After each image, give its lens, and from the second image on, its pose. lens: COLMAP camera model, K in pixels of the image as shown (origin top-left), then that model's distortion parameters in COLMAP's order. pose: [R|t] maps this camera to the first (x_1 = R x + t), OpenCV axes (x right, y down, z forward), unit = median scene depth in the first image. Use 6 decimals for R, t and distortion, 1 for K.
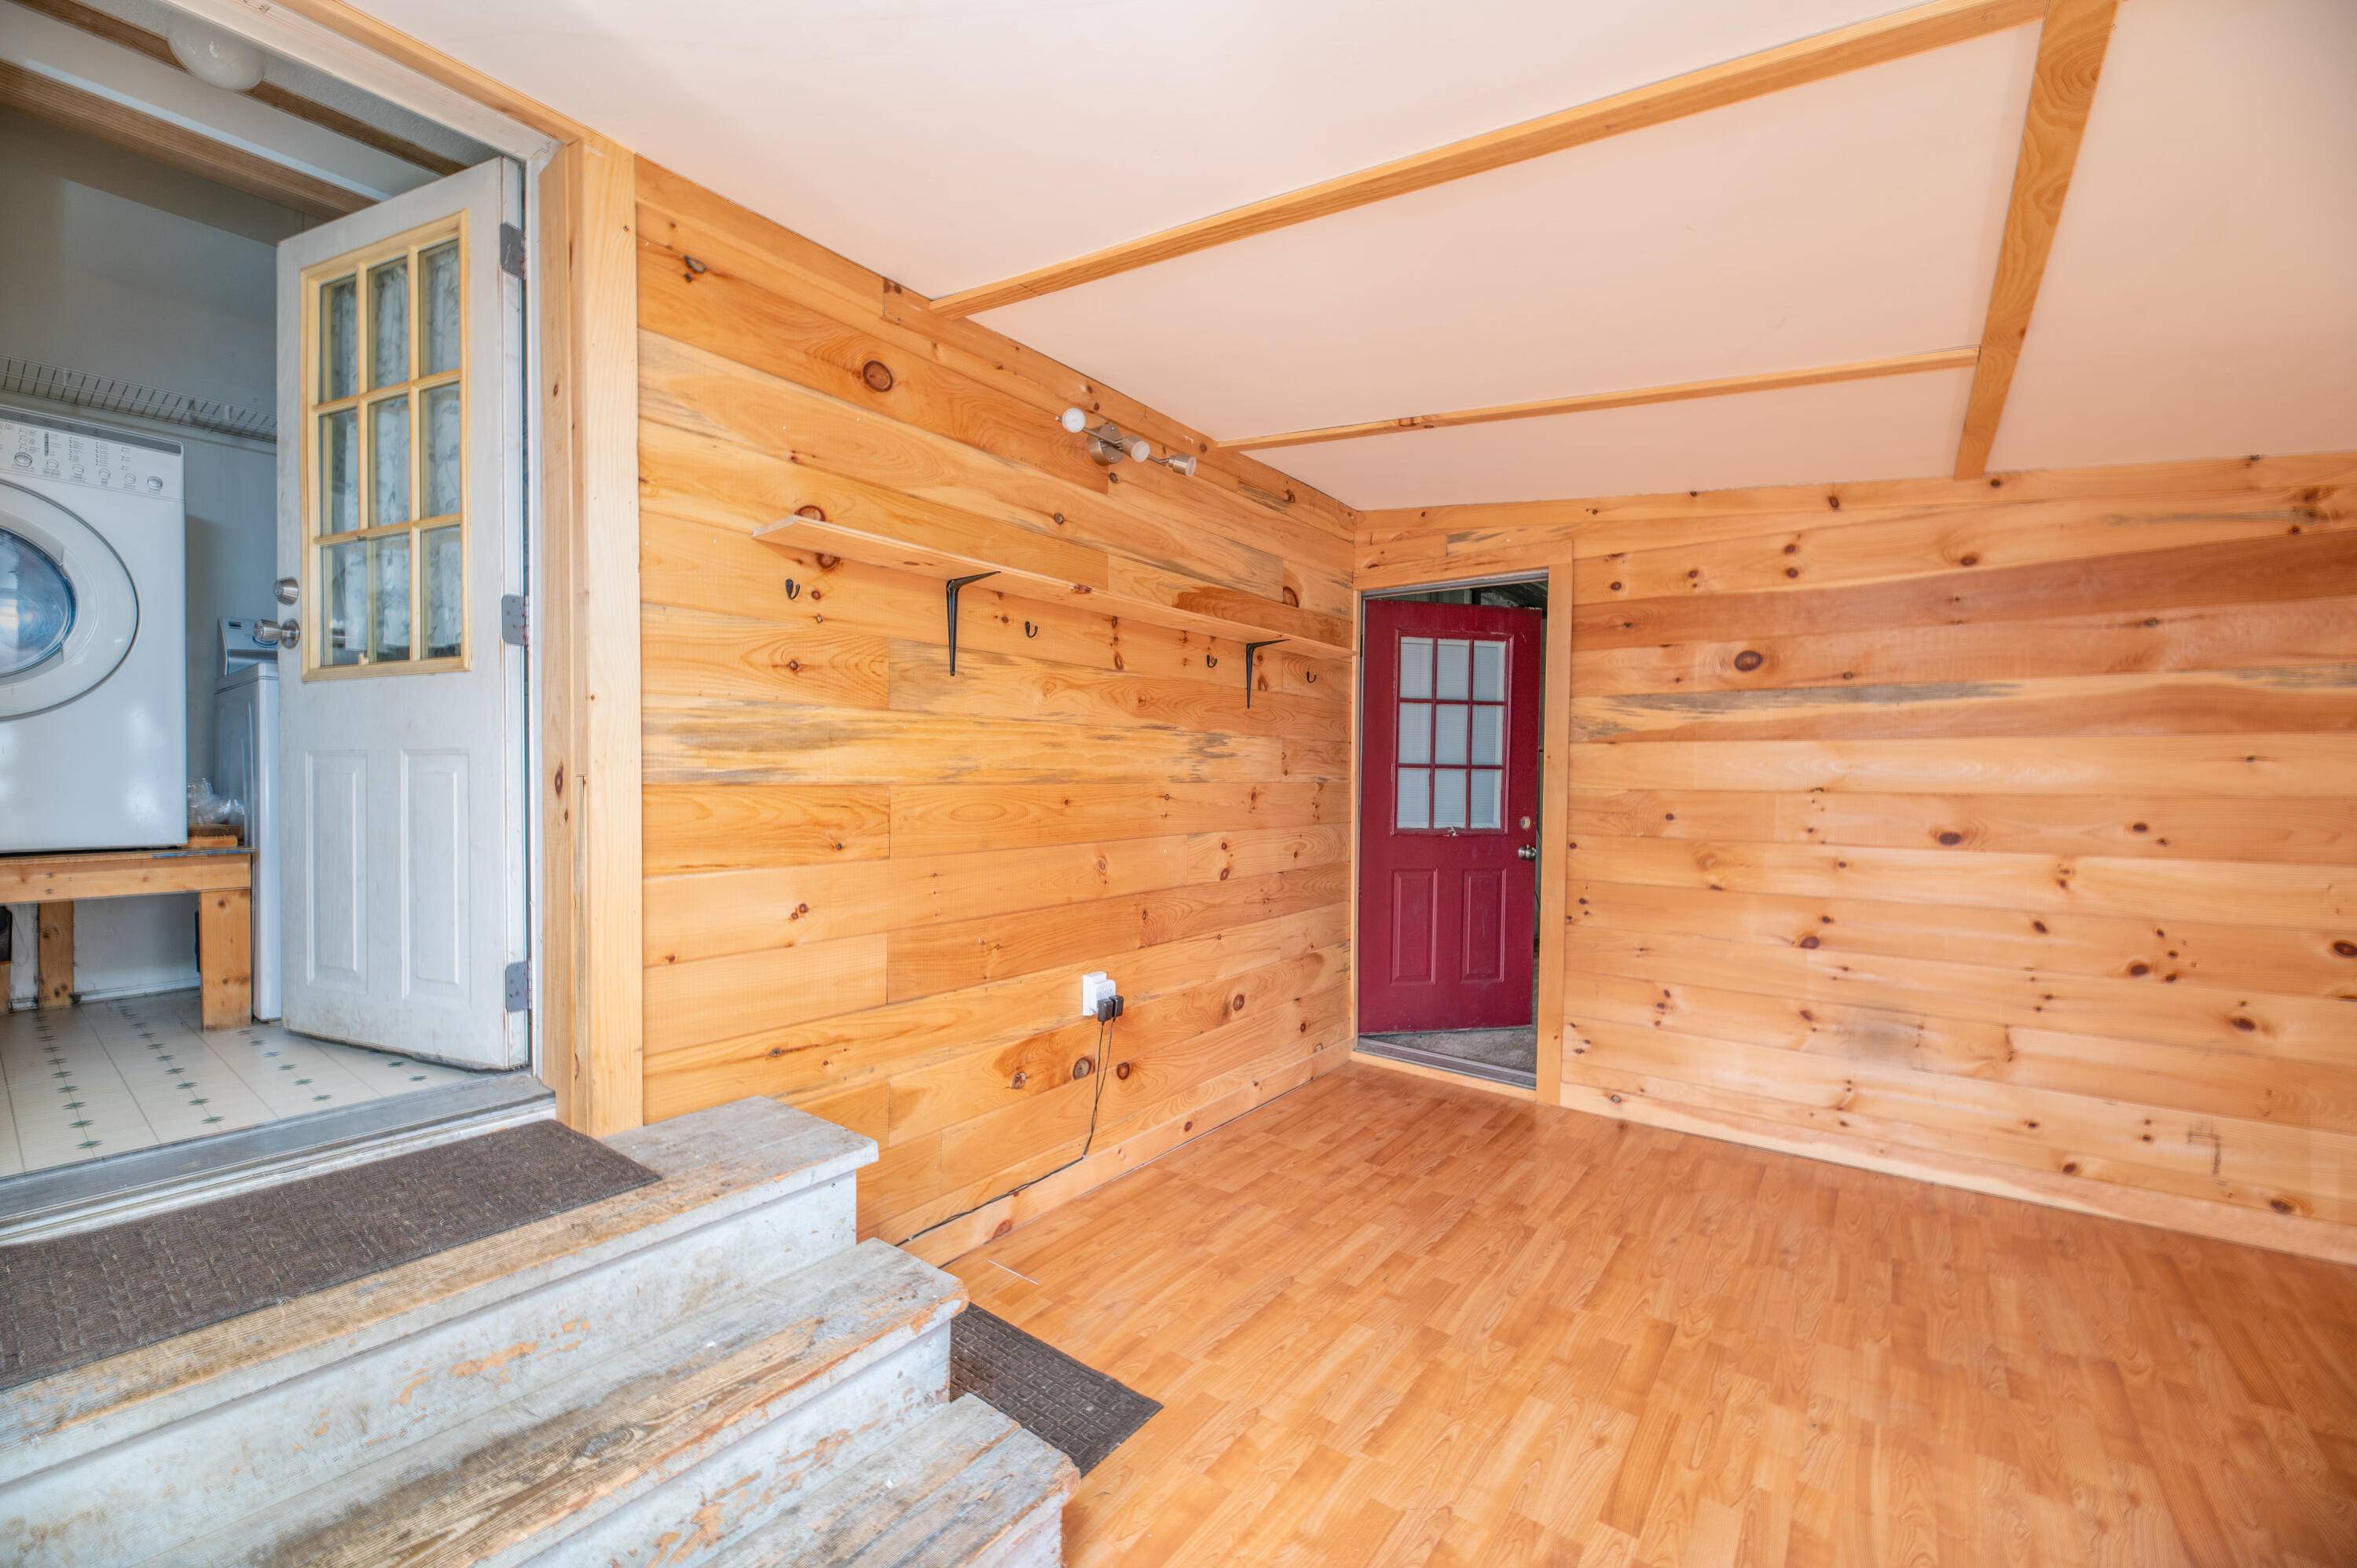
lens RADIAL K [[950.5, 0, 1174.6], [0, 950.5, 783.7], [0, 0, 1]] dist [0.000331, -0.000149]
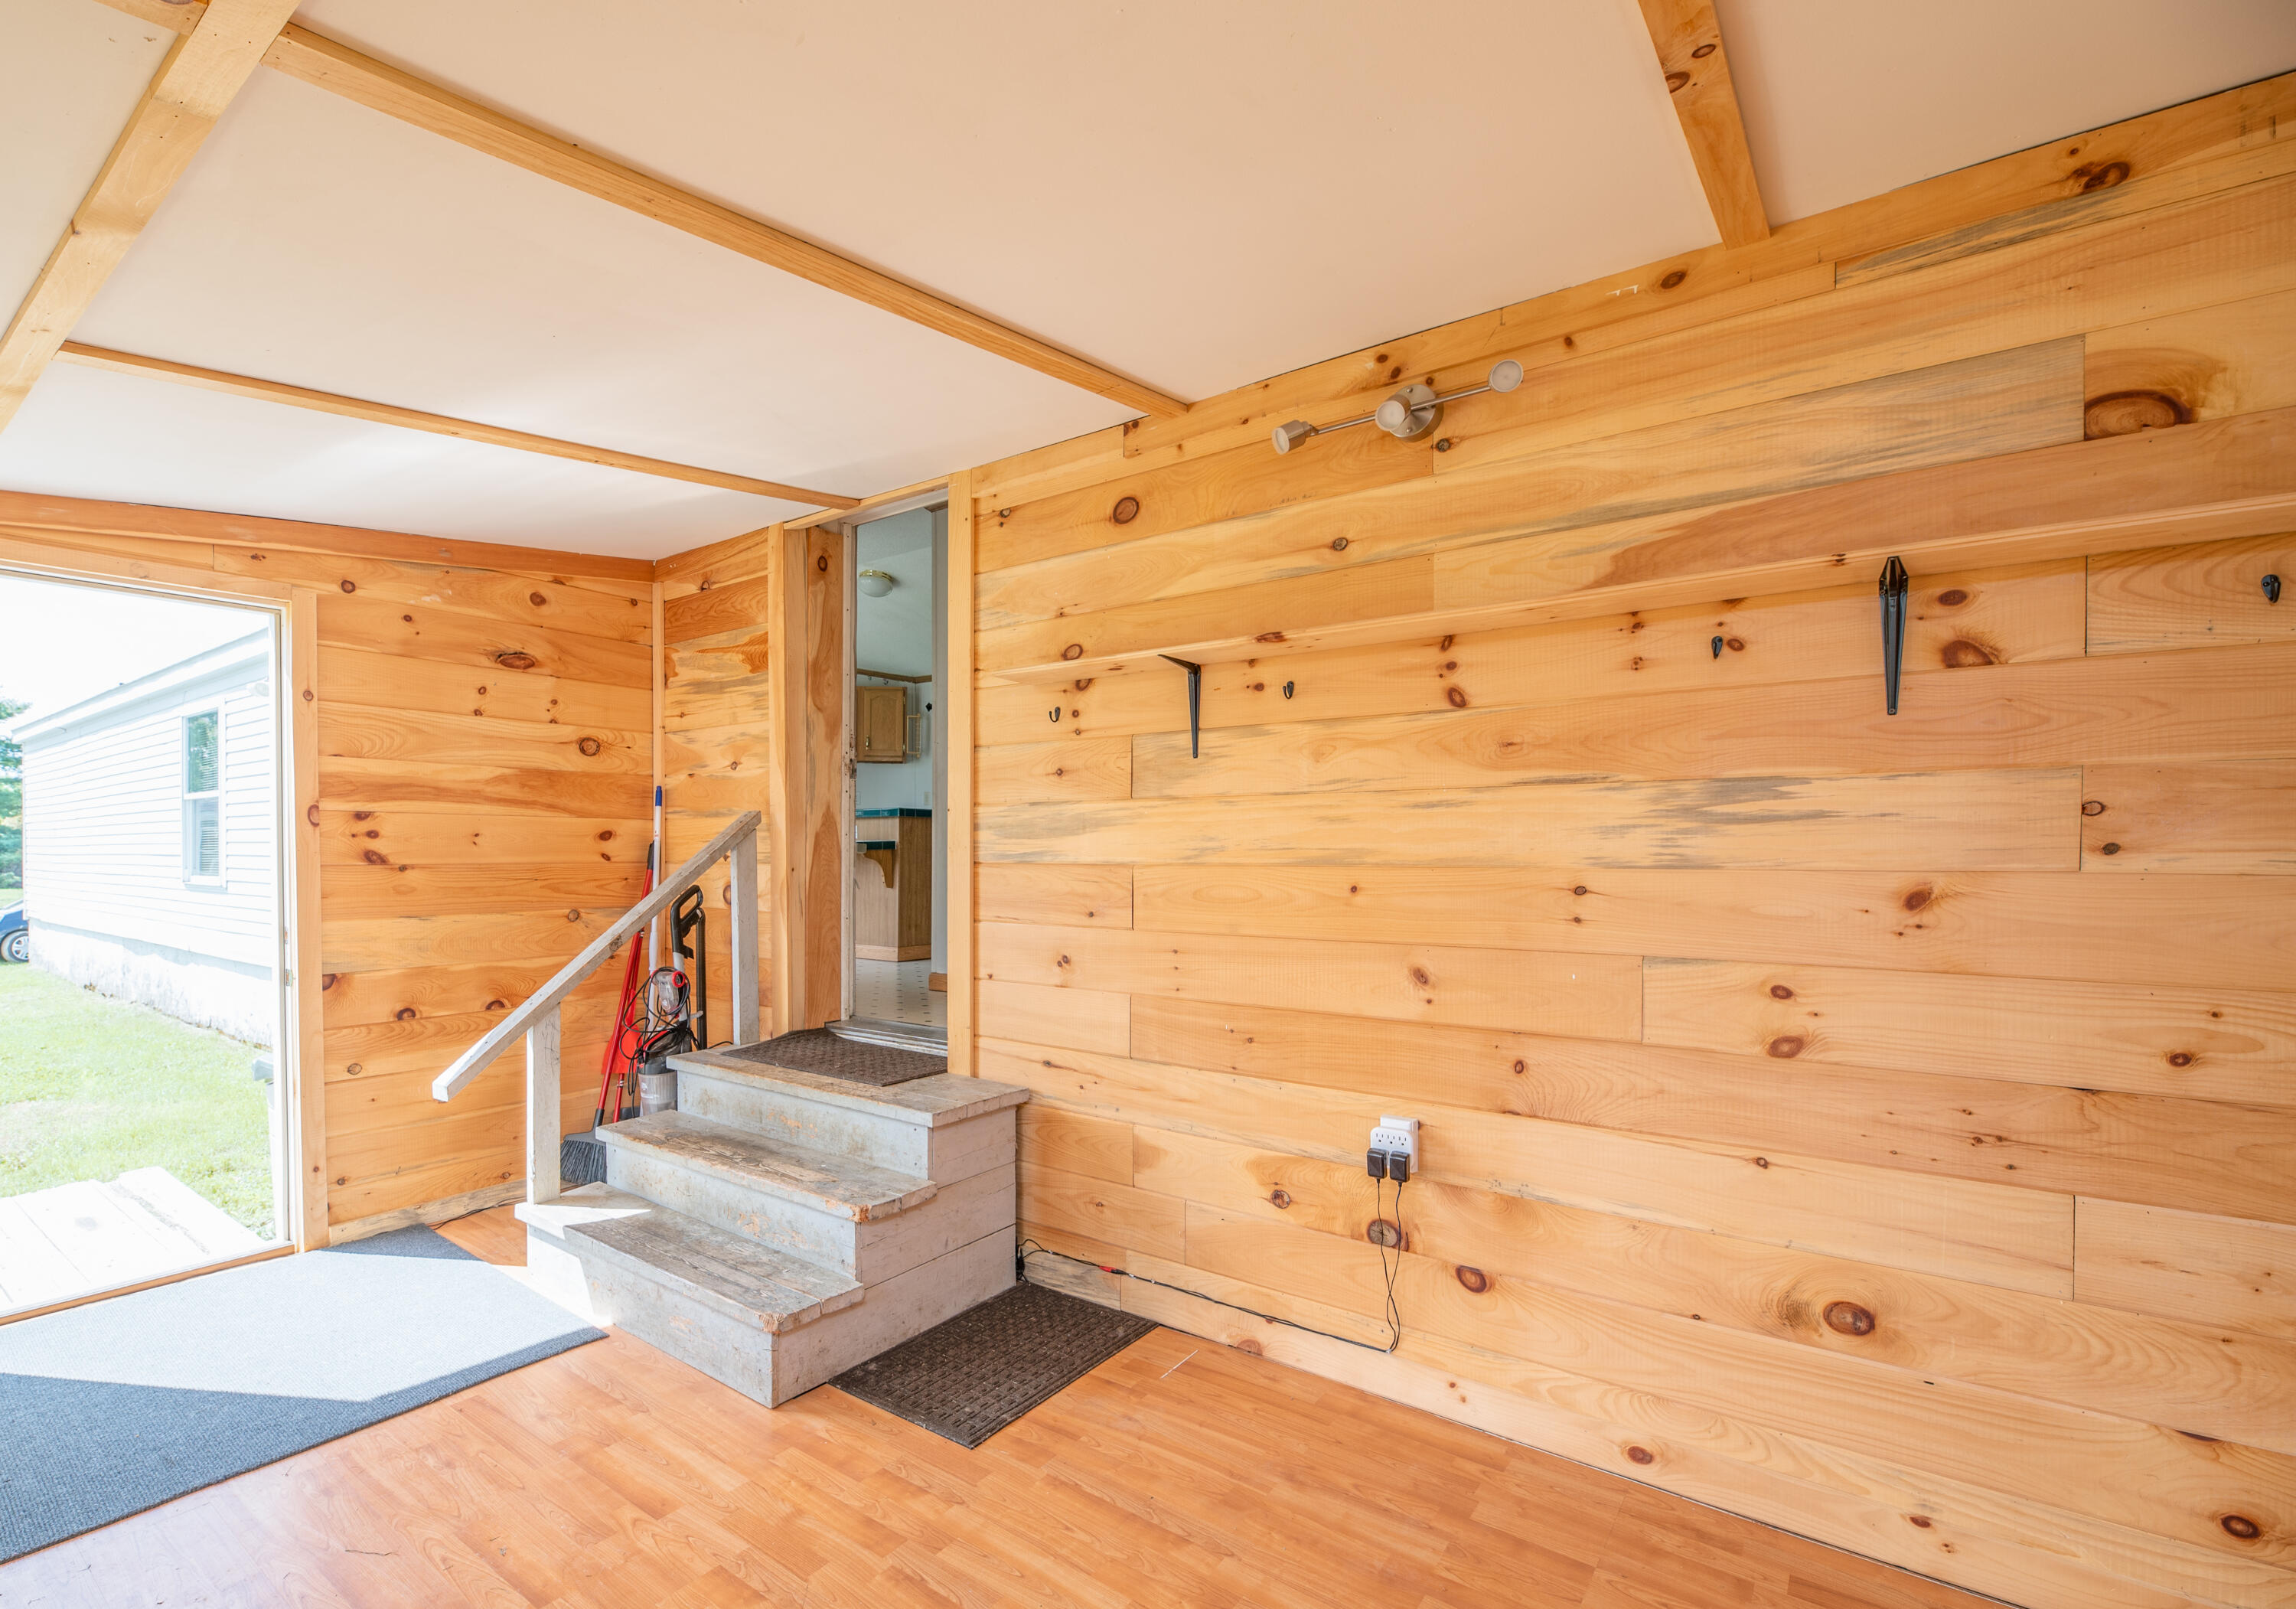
lens RADIAL K [[1093.6, 0, 1009.2], [0, 1093.6, 866.4], [0, 0, 1]] dist [-0.002474, -0.000789]
pose [[-0.047402, 0.002679, -0.998872, 0.880305], [-0.013444, 0.999904, 0.003319, 0.000990], [0.998785, 0.013586, -0.047361, 0.799752]]
